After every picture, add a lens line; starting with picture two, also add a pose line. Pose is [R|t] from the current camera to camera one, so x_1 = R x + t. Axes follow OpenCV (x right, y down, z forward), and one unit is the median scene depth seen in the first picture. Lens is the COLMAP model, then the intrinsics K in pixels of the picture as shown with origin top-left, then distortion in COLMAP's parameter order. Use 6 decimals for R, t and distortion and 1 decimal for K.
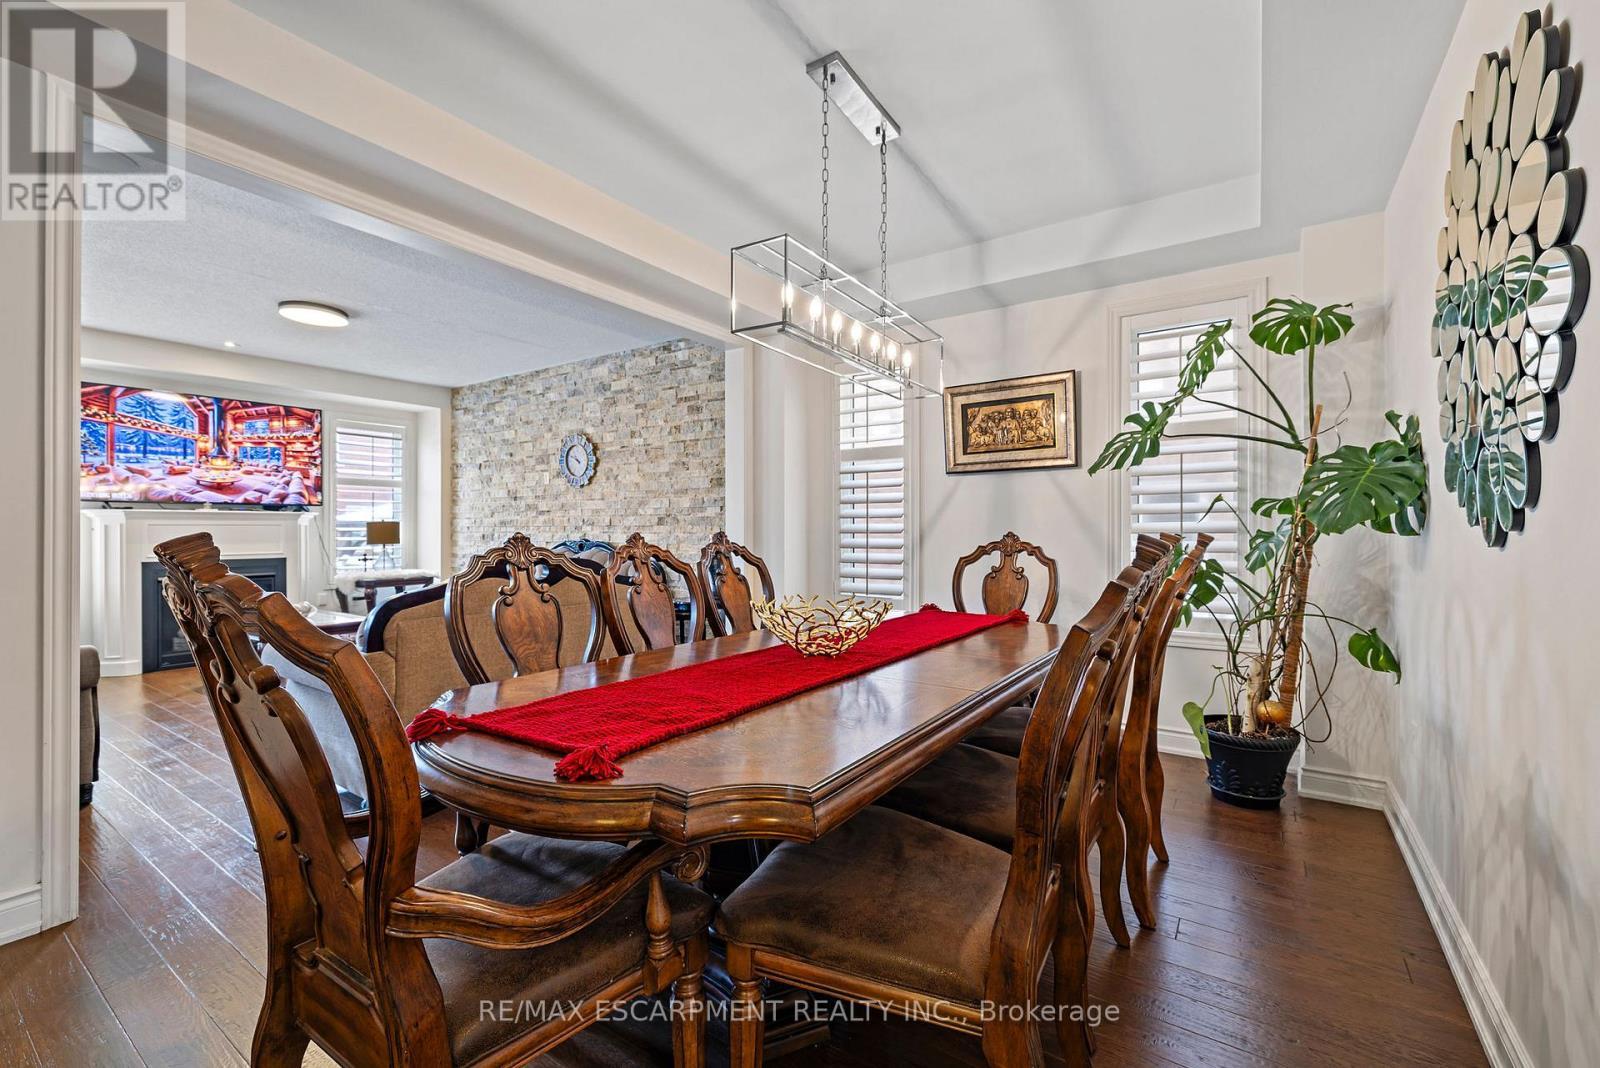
lens RADIAL K [[676.2, 0, 806.8], [0, 676.2, 535.4], [0, 0, 1]] dist [0.002346, 0.000467]
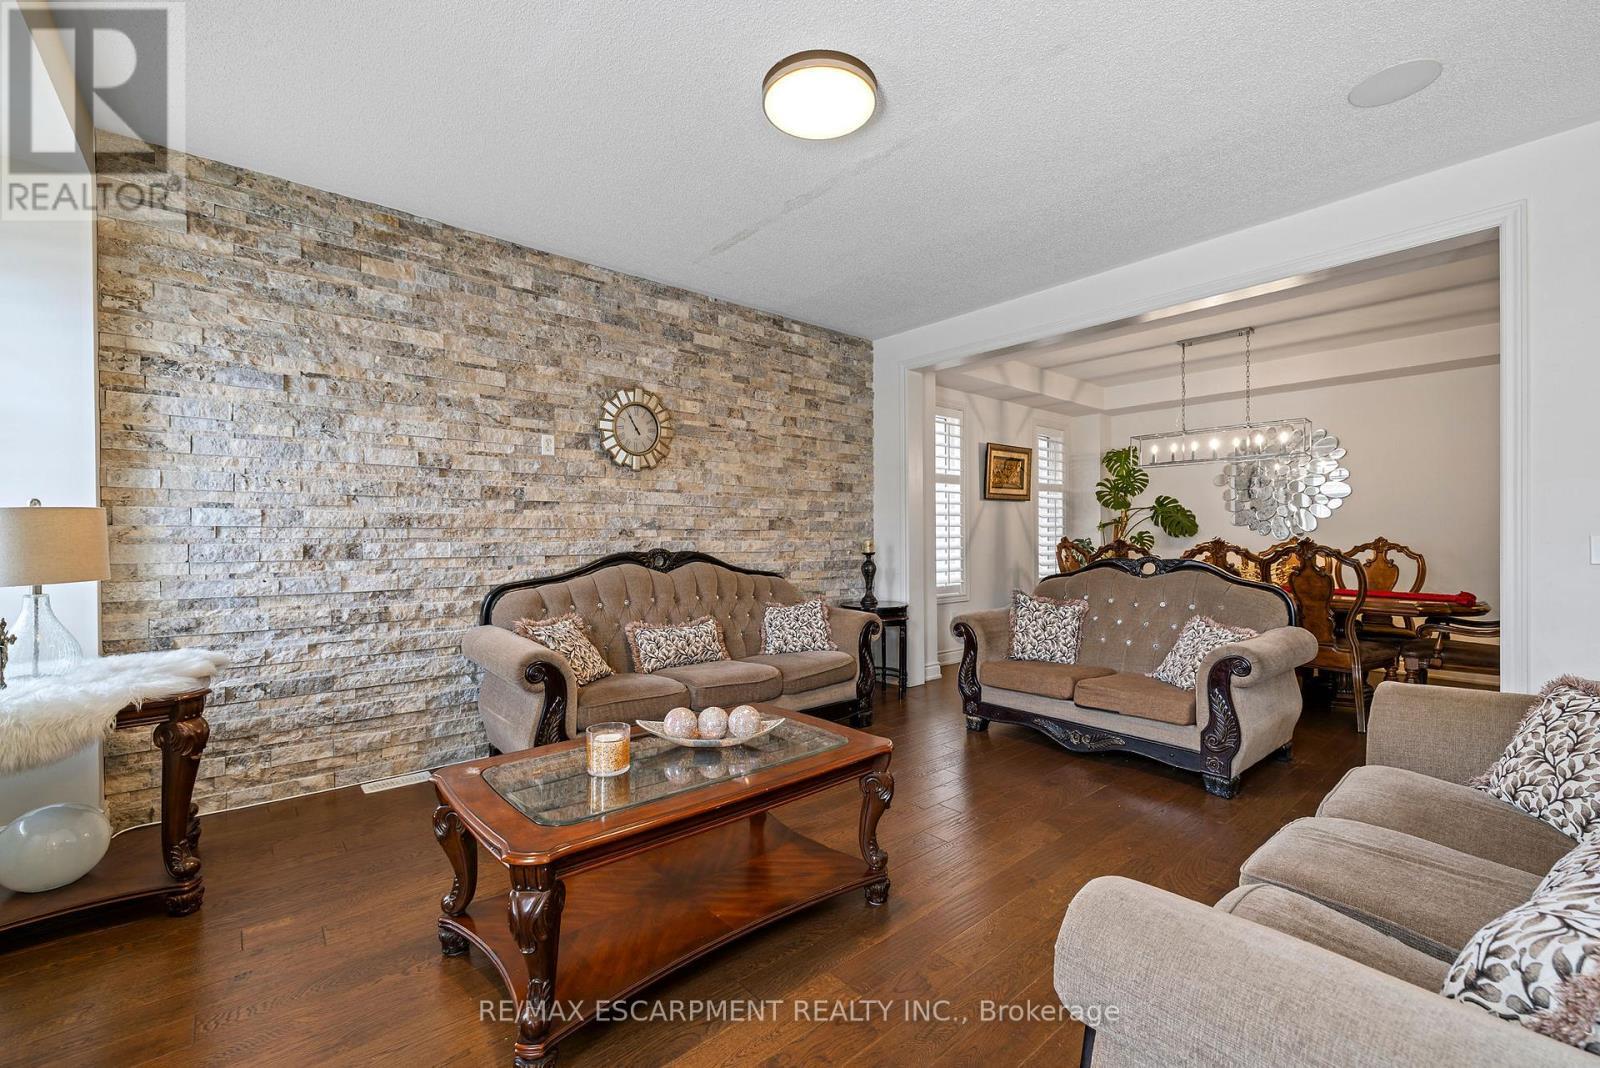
lens RADIAL K [[676.2, 0, 806.8], [0, 676.2, 535.4], [0, 0, 1]] dist [0.002346, 0.000467]
pose [[0.256839, 0.001888, 0.966452, -0.947559], [0.008448, 0.999956, -0.004198, -0.004126], [-0.966417, 0.009242, 0.256811, 0.691529]]
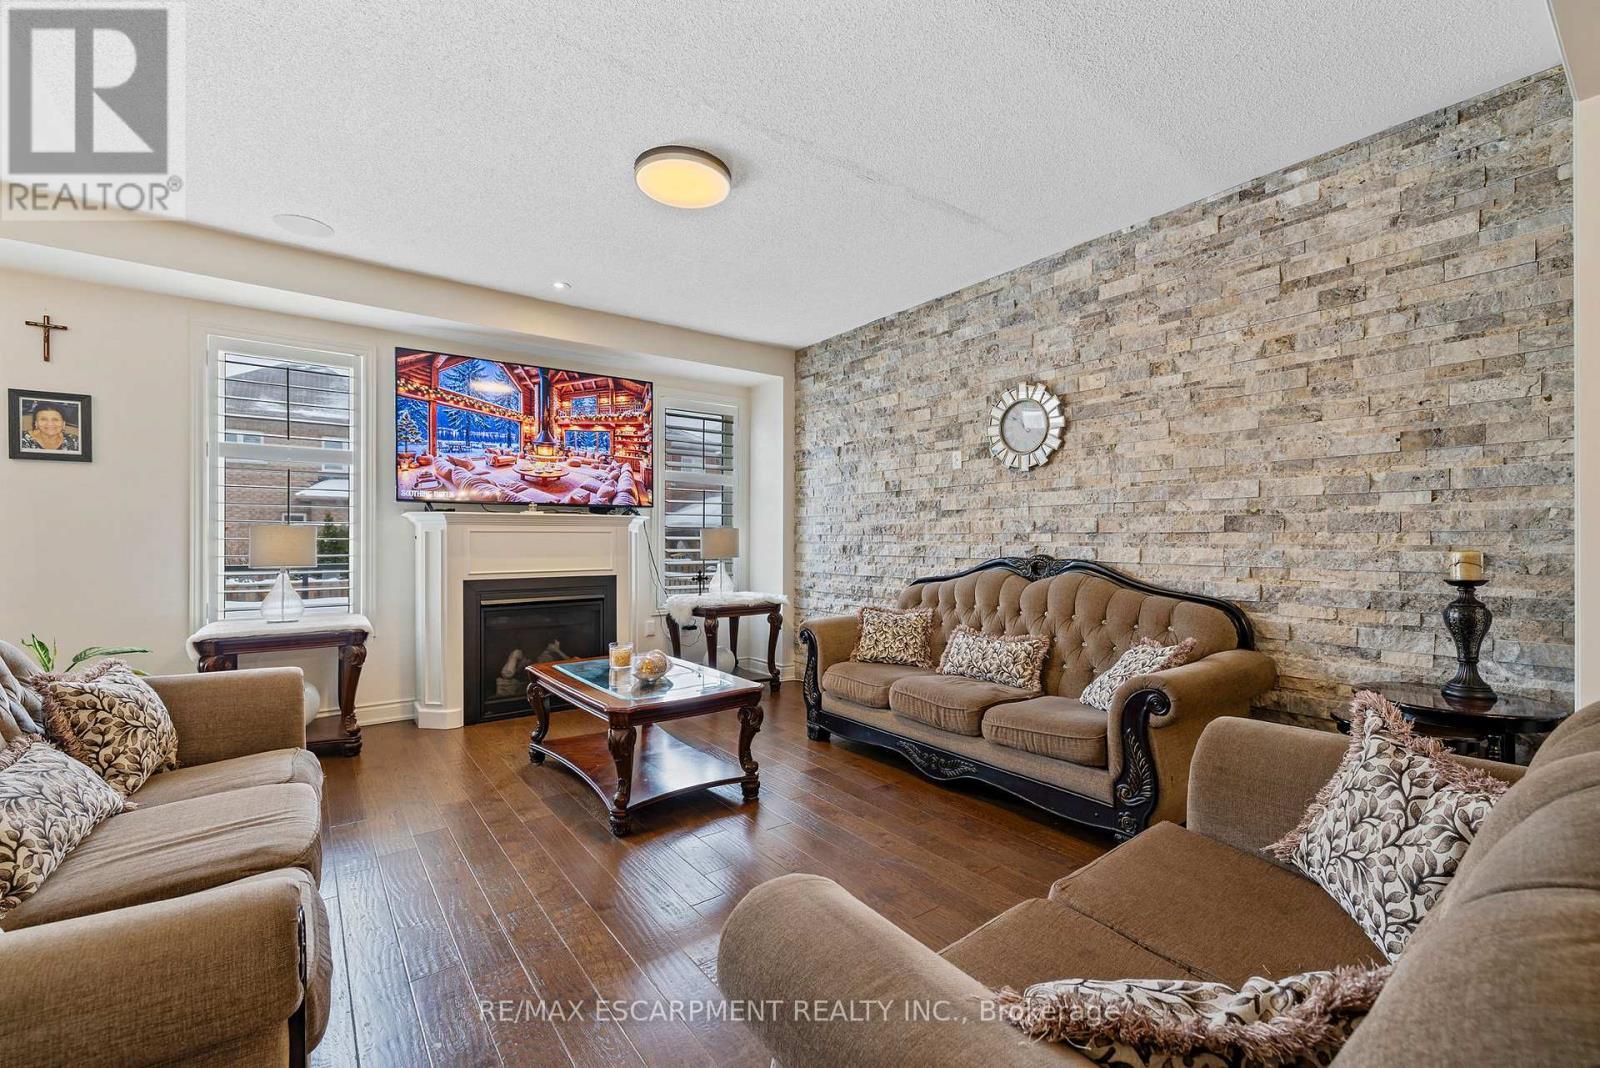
lens RADIAL K [[676.2, 0, 806.8], [0, 676.2, 535.4], [0, 0, 1]] dist [0.002346, 0.000467]
pose [[0.947219, 0.000420, -0.320587, -0.336903], [-0.004671, 0.999911, -0.012490, -0.003750], [0.320554, 0.013328, 0.947137, 0.366800]]
